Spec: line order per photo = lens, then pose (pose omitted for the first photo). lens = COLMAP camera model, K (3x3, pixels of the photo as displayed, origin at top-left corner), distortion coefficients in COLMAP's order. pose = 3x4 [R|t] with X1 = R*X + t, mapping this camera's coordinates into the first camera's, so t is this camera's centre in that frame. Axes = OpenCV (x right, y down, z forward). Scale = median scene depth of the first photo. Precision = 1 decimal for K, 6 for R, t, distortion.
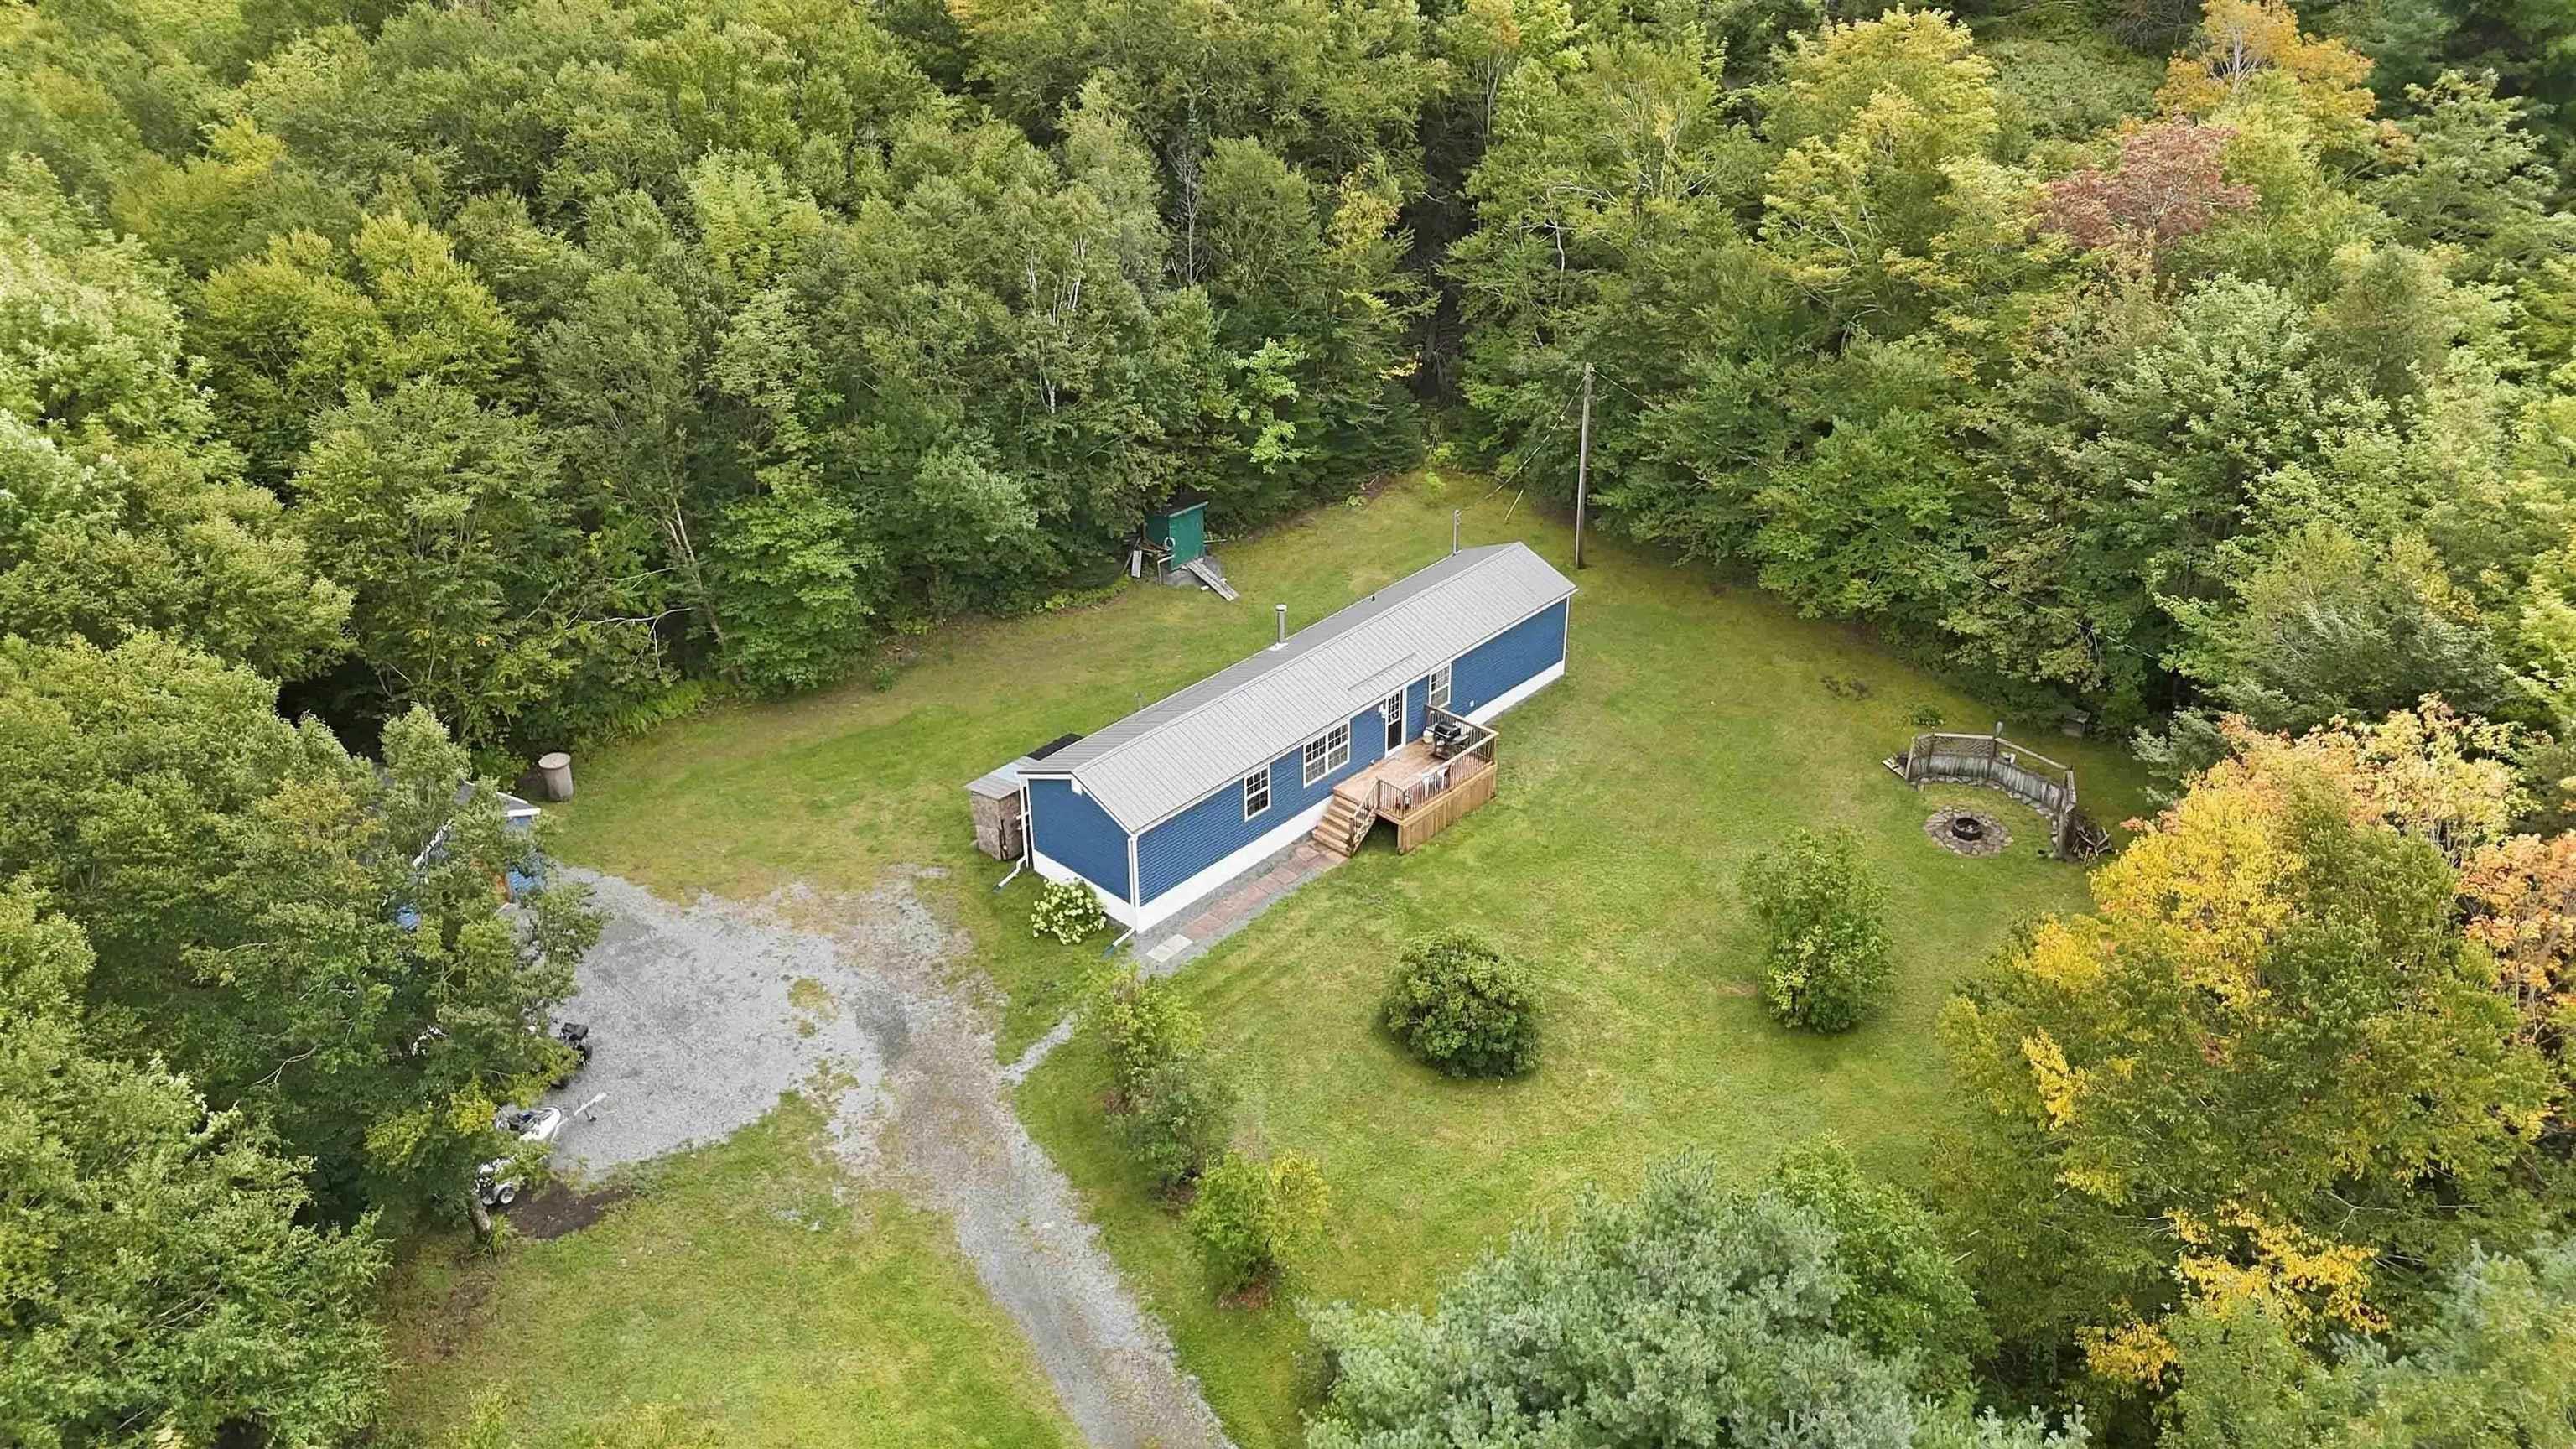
lens RADIAL K [[1887.3, 0, 1292.7], [0, 1887.3, 712.9], [0, 0, 1]] dist [0.108455, -0.137520]
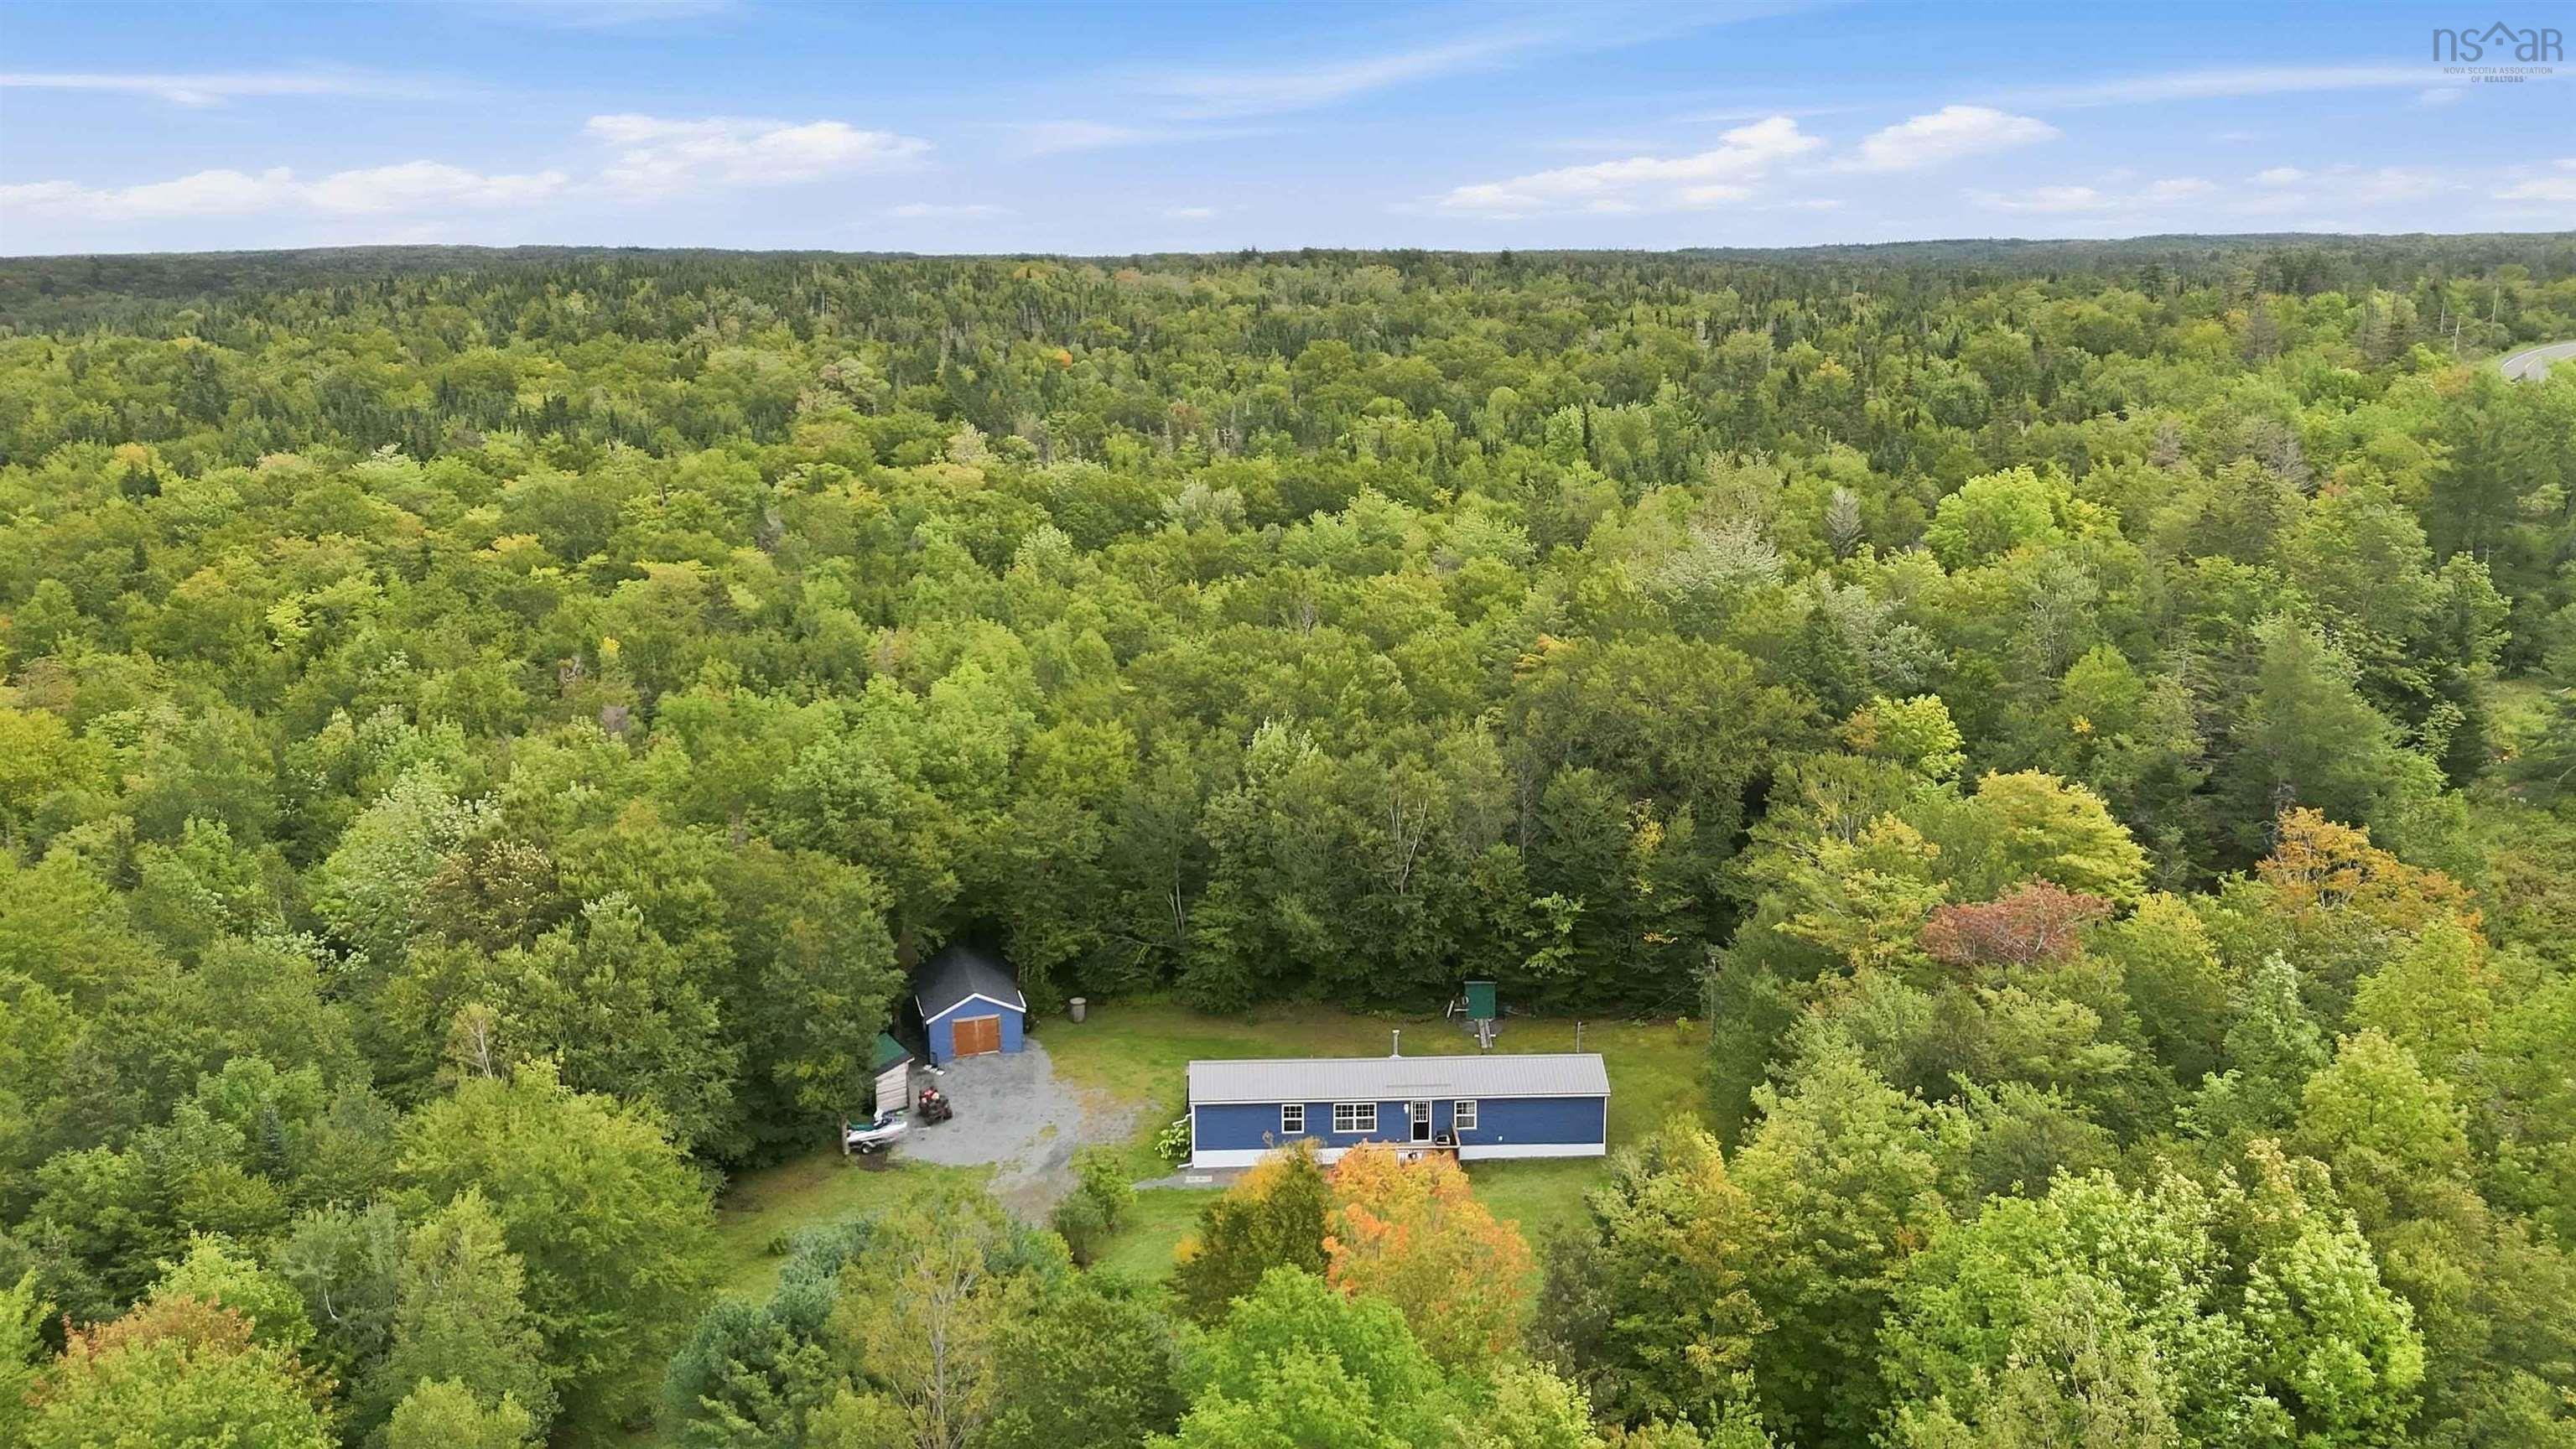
lens RADIAL K [[1887.3, 0, 1292.7], [0, 1887.3, 712.9], [0, 0, 1]] dist [0.108455, -0.137520]
pose [[0.705608, 0.157878, -0.690791, 1.069744], [-0.346083, 0.927466, -0.141537, -0.052477], [0.618340, 0.338941, 0.709066, -0.311798]]
